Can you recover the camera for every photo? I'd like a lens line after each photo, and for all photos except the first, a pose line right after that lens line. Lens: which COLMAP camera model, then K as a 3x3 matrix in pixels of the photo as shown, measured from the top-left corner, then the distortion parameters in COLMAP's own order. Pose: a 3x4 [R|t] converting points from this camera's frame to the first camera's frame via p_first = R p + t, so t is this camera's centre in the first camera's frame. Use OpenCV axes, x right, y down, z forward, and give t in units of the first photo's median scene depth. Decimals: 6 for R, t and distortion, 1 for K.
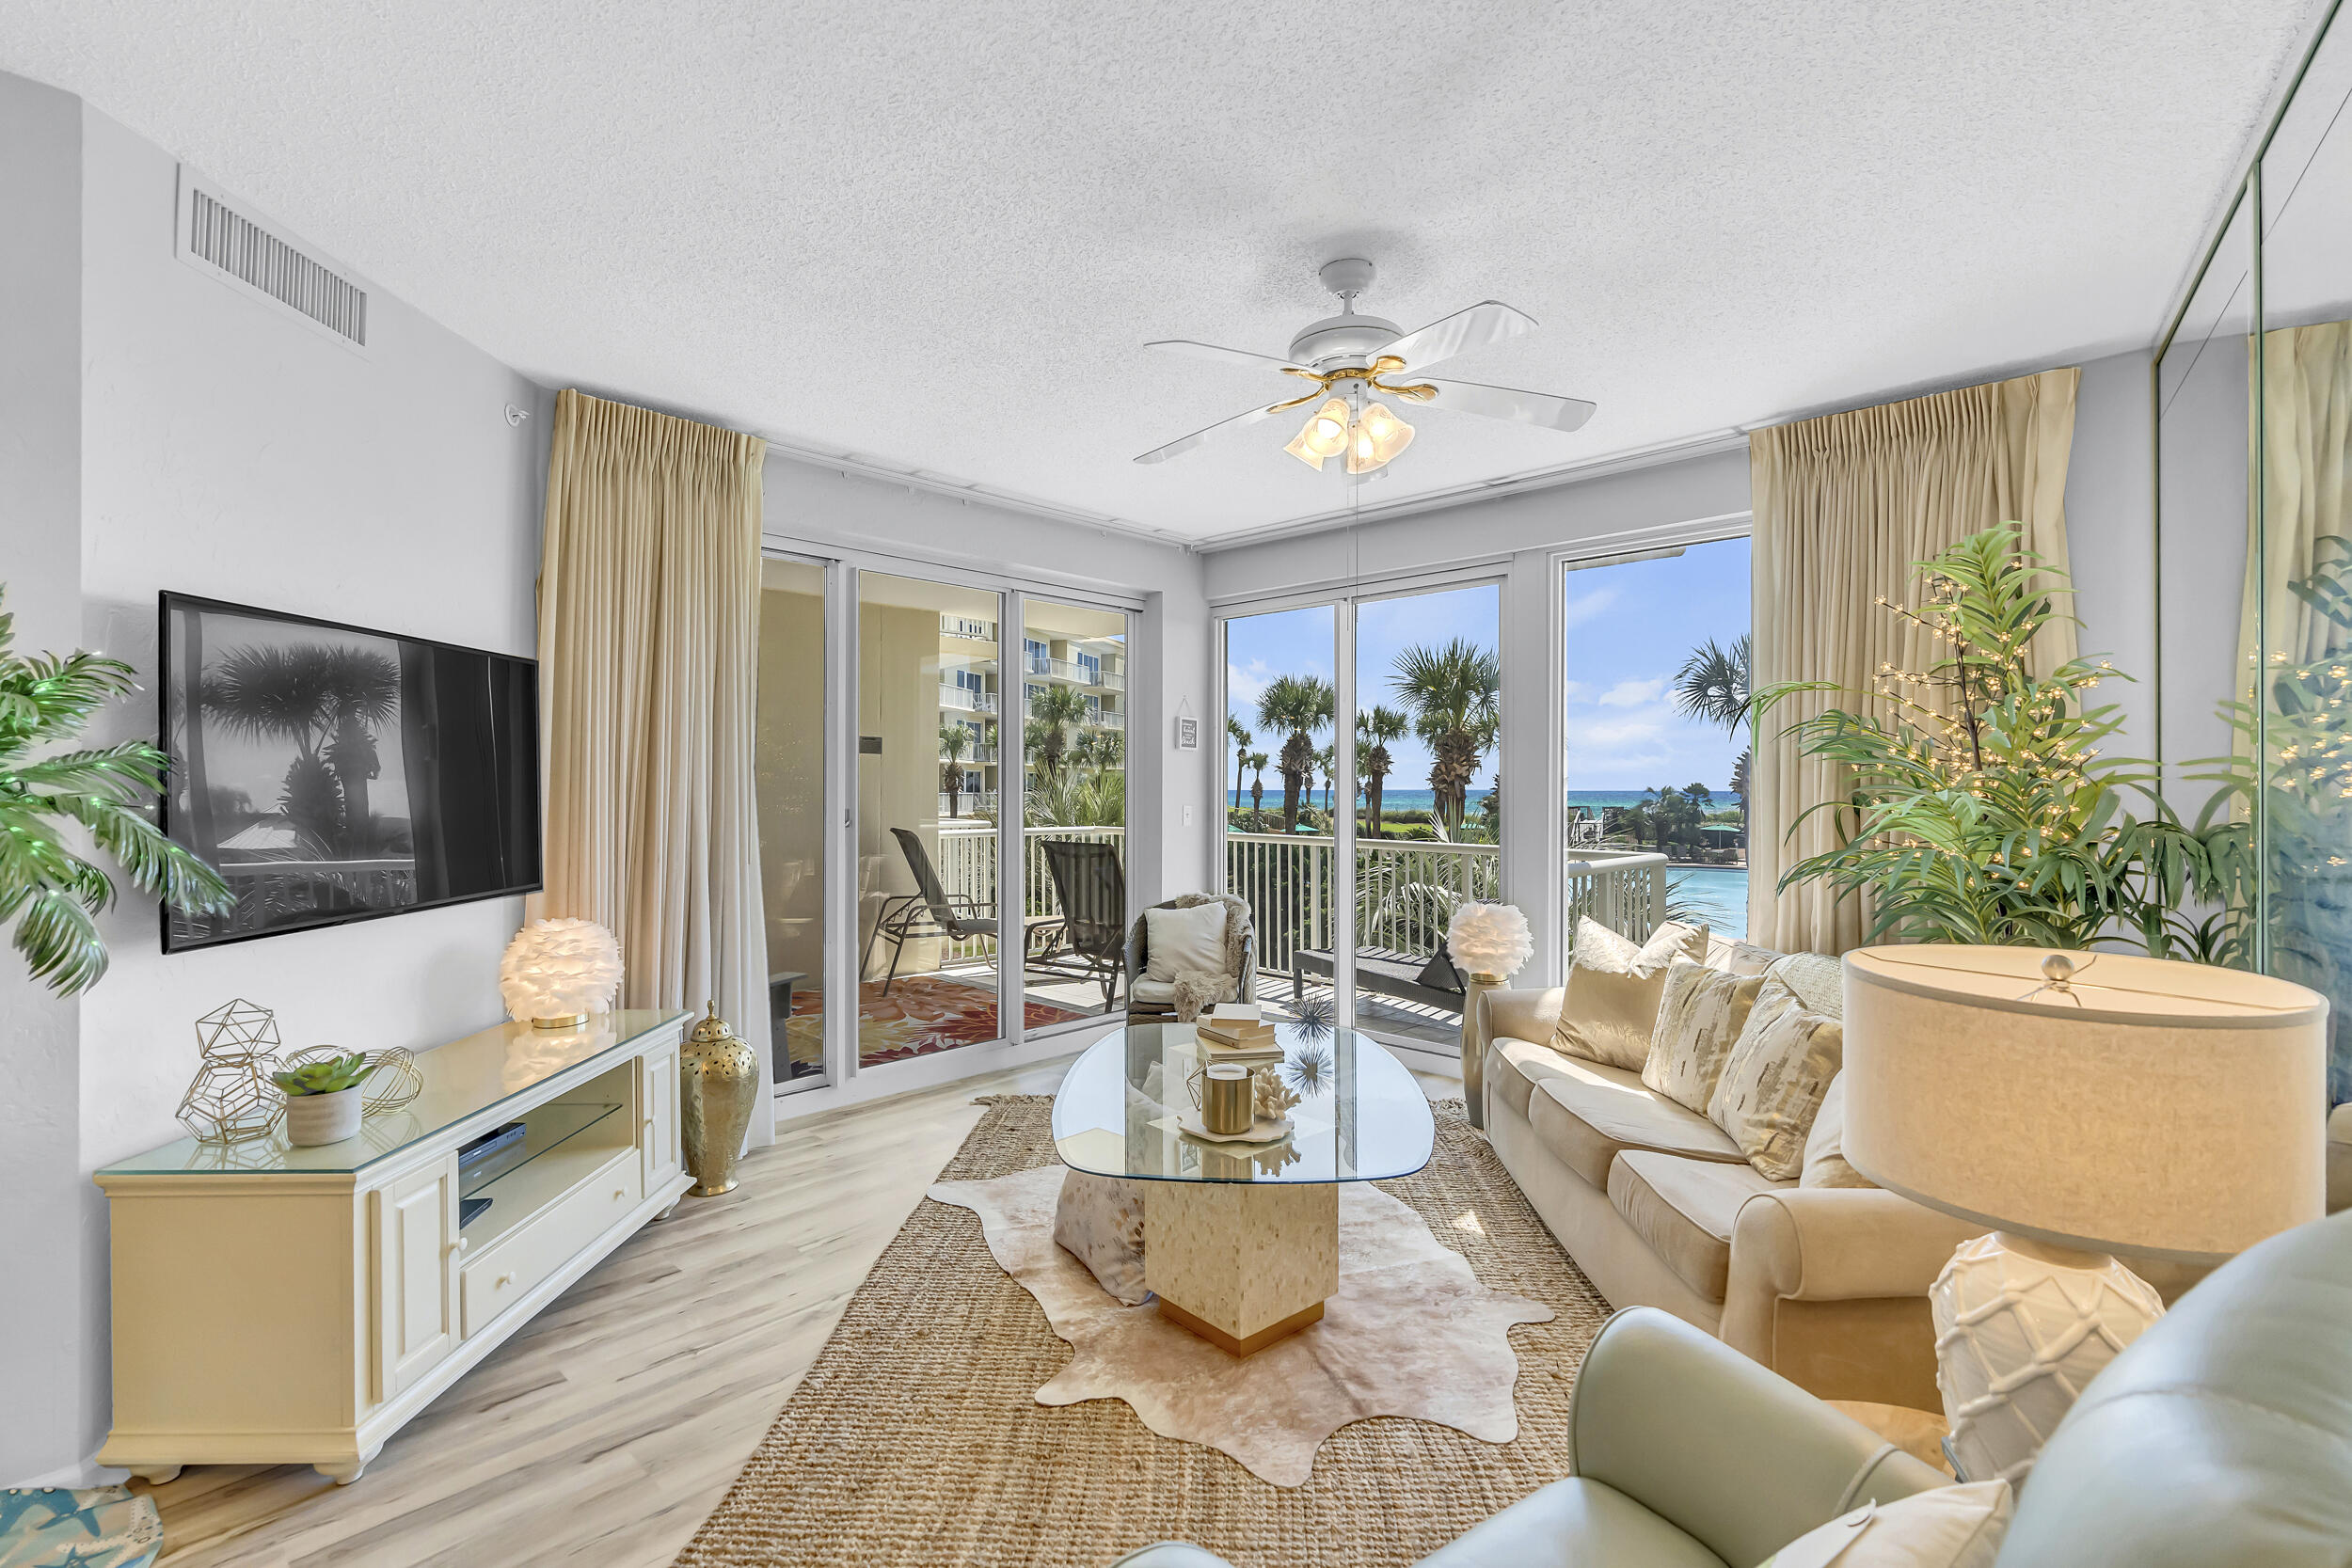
lens RADIAL K [[1047.4, 0, 1195.7], [0, 1047.4, 781.8], [0, 0, 1]] dist [-0.003817, -0.000062]
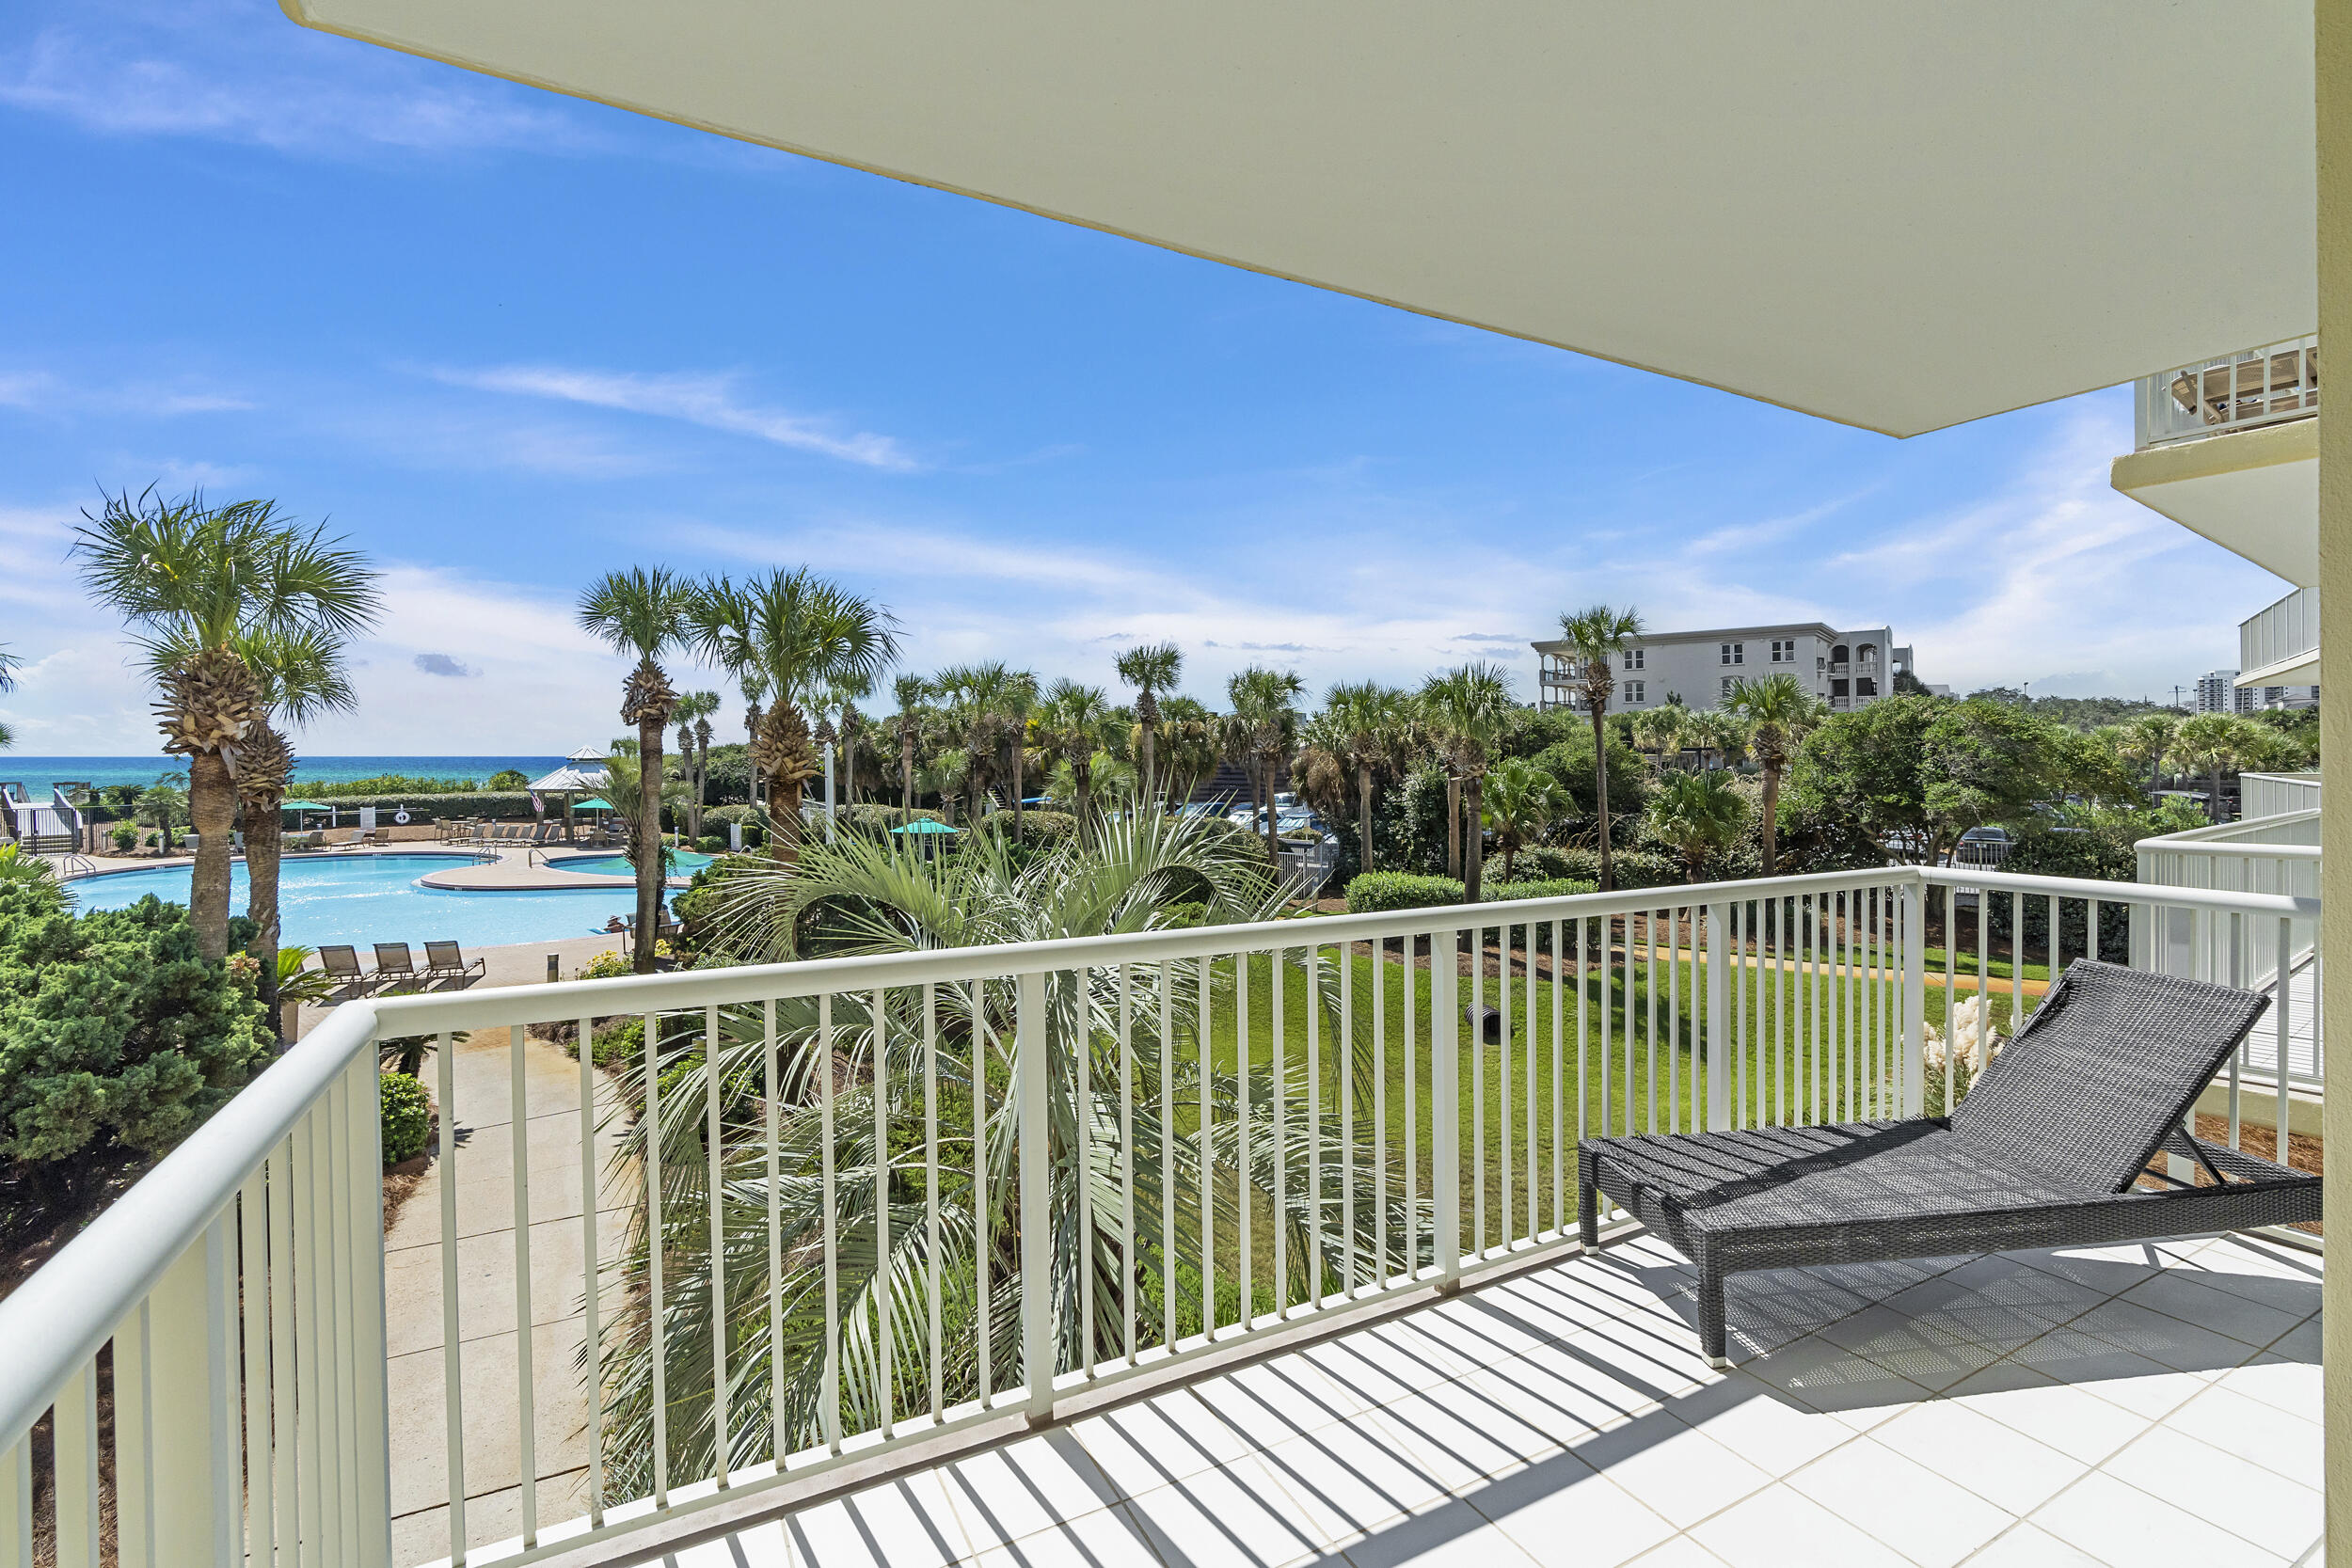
lens RADIAL K [[1050.8, 0, 1159.1], [0, 1050.8, 774.1], [0, 0, 1]] dist [-0.000577, 0.005334]
pose [[0.326586, -0.020120, 0.944953, -0.605638], [-0.004355, 0.999731, 0.022792, -0.010110], [-0.945157, -0.011559, 0.326411, 2.054039]]
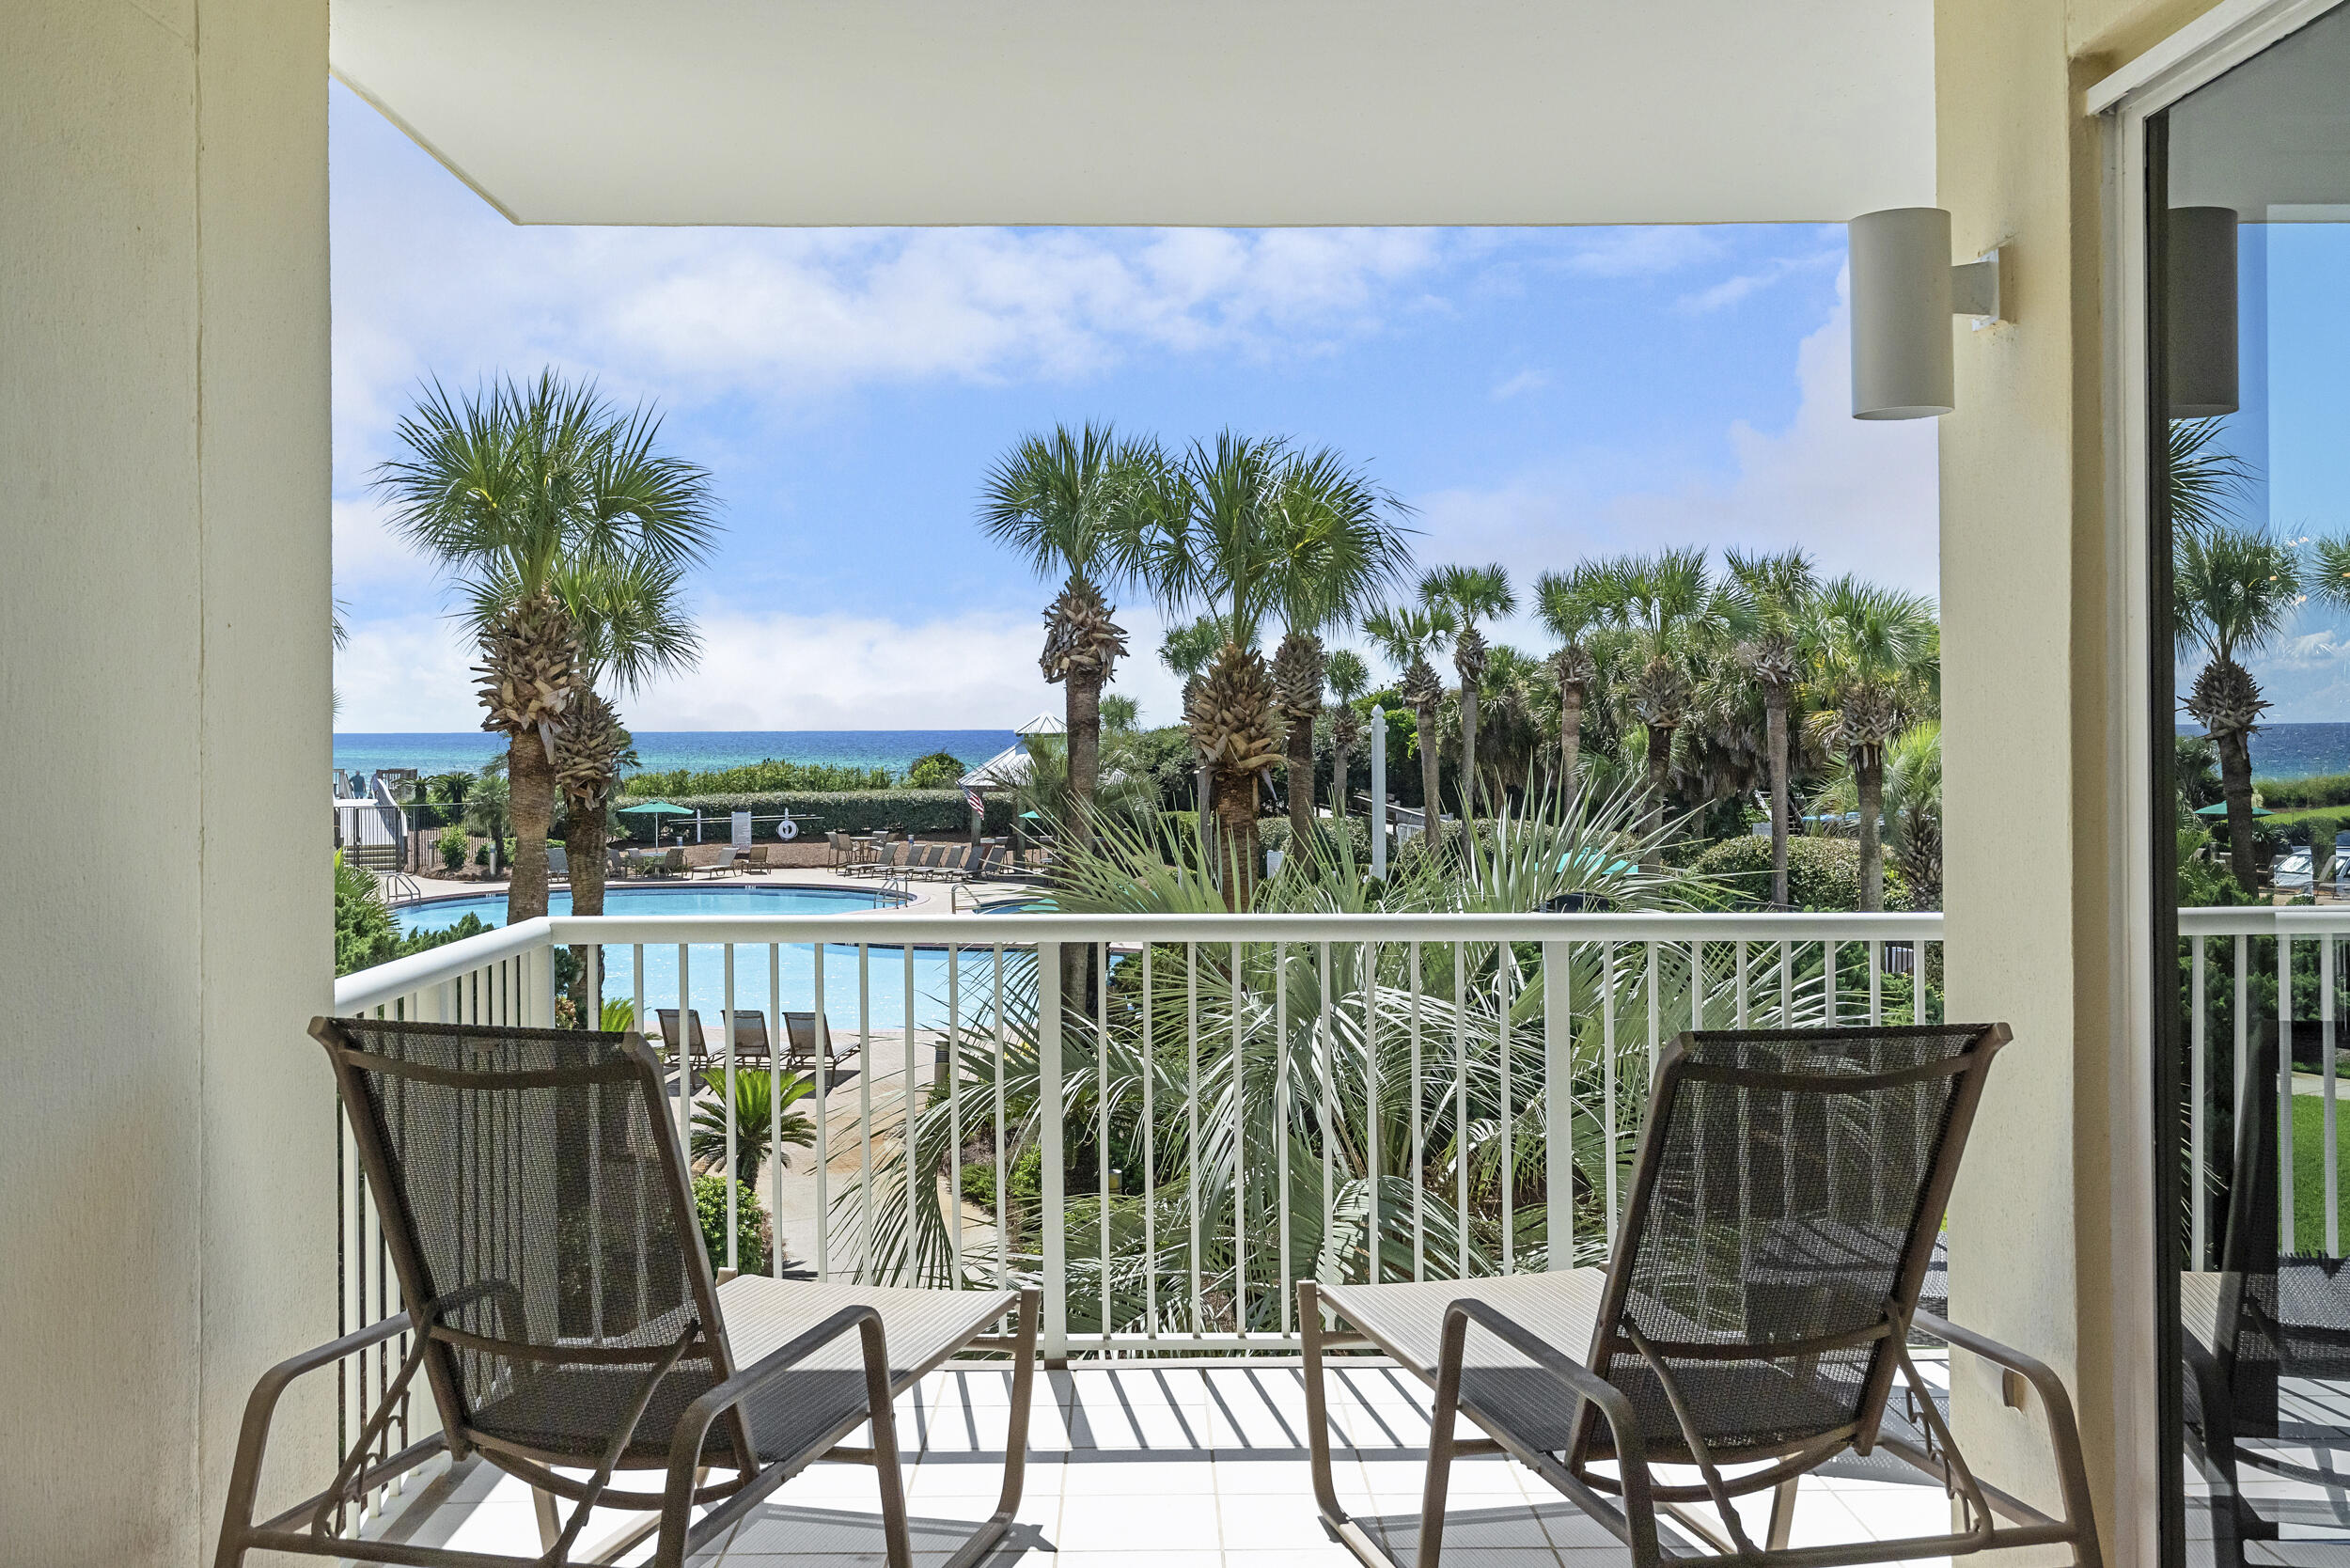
lens RADIAL K [[2155.4, 0, 1186.8], [0, 2155.4, 738.9], [0, 0, 1]] dist [0.008969, 0.002280]
pose [[0.704387, -0.009862, 0.709747, -0.980126], [0.001810, 0.999925, 0.012097, -0.026172], [-0.709813, -0.007236, 0.704353, 1.250849]]
